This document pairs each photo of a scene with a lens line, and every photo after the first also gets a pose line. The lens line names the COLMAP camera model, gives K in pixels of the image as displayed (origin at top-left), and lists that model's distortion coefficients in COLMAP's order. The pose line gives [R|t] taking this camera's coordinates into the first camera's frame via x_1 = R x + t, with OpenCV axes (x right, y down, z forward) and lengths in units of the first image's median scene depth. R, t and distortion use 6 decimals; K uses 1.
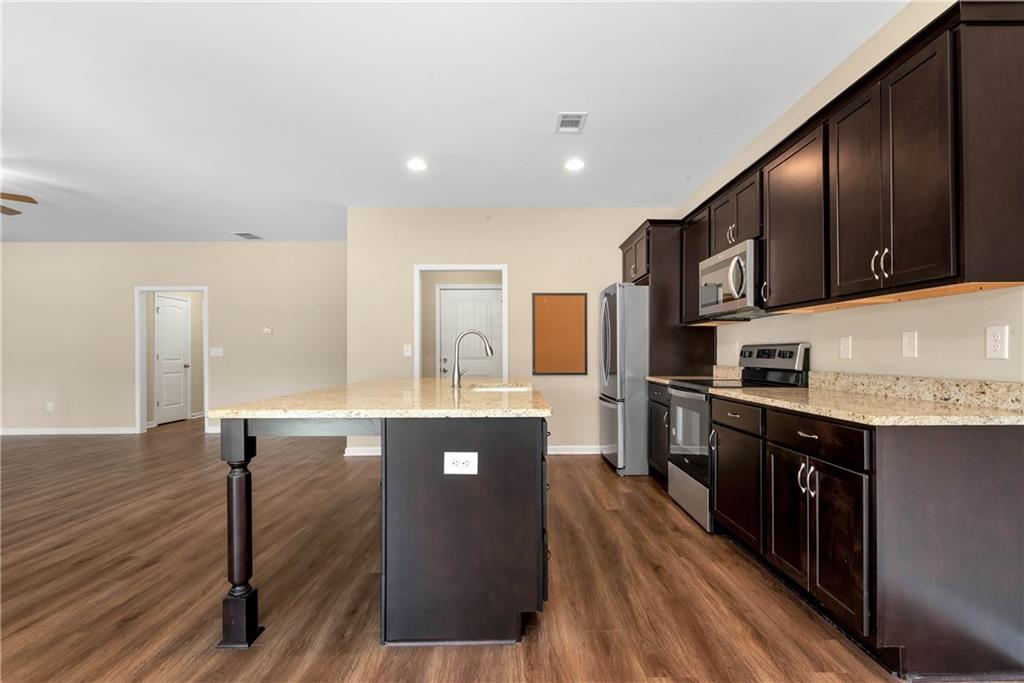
lens RADIAL K [[472.5, 0, 517.8], [0, 472.5, 349.2], [0, 0, 1]] dist [-0.002483, -0.000668]
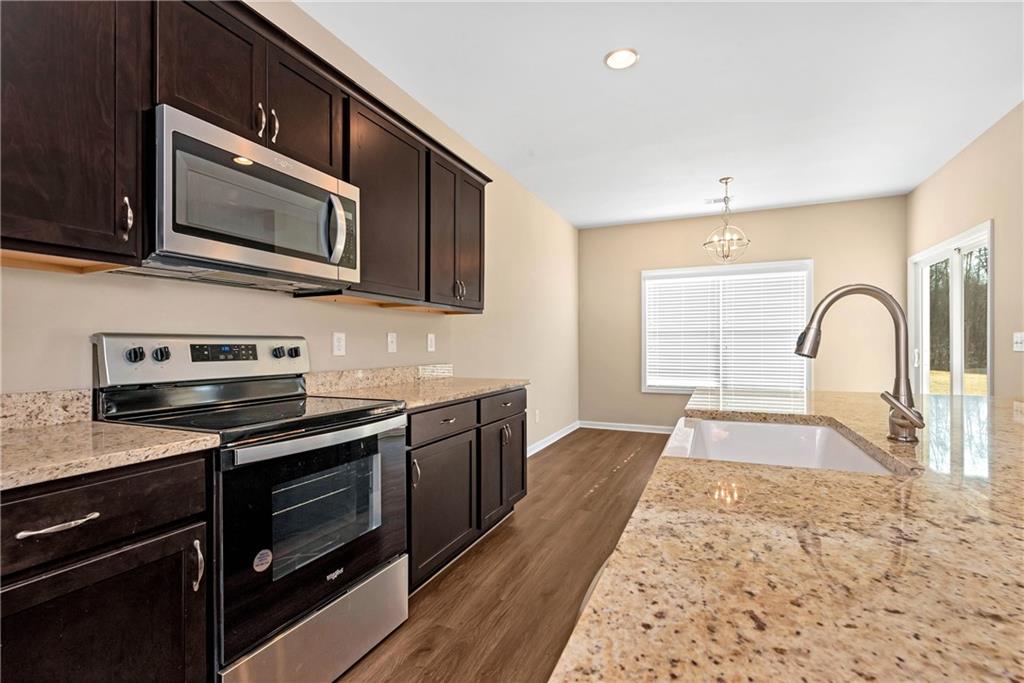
lens RADIAL K [[457.0, 0, 516.4], [0, 457.0, 349.0], [0, 0, 1]] dist [0.000397, -0.000676]
pose [[-0.905632, 0.004041, 0.424045, -0.009609], [0.003420, 0.999992, -0.002226, 0.008104], [-0.424050, -0.000566, -0.905638, 1.343807]]
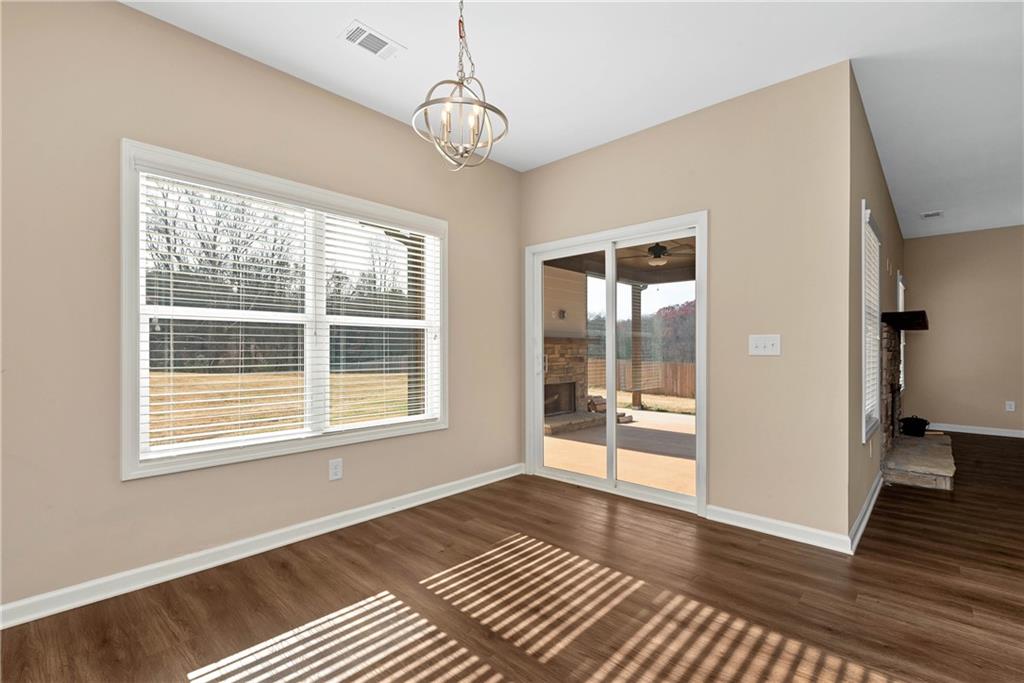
lens RADIAL K [[457.0, 0, 518.8], [0, 457.0, 350.7], [0, 0, 1]] dist [0.000397, -0.000676]
pose [[-0.688293, 0.010041, -0.725363, 0.389160], [0.007719, 0.999949, 0.006518, -0.004467], [0.725392, -0.001113, -0.688336, 0.347714]]
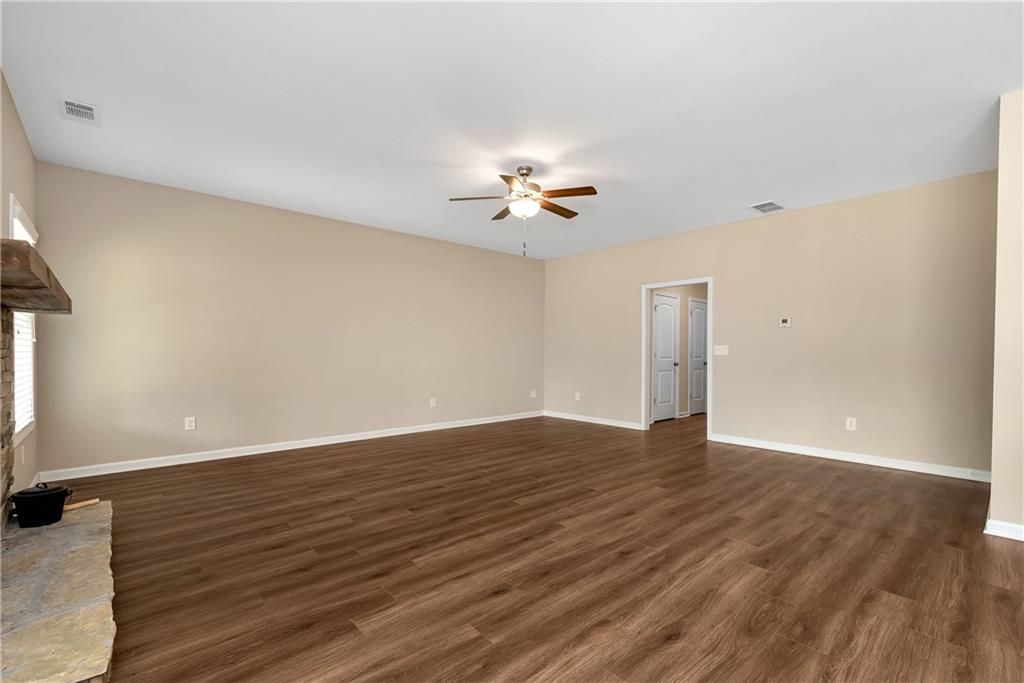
lens RADIAL K [[457.0, 0, 516.8], [0, 457.0, 347.9], [0, 0, 1]] dist [0.000397, -0.000676]
pose [[0.649470, 0.001978, -0.760385, -0.555949], [-0.001681, 0.999998, 0.001166, 0.002875], [0.760386, 0.000521, 0.649472, 0.364997]]
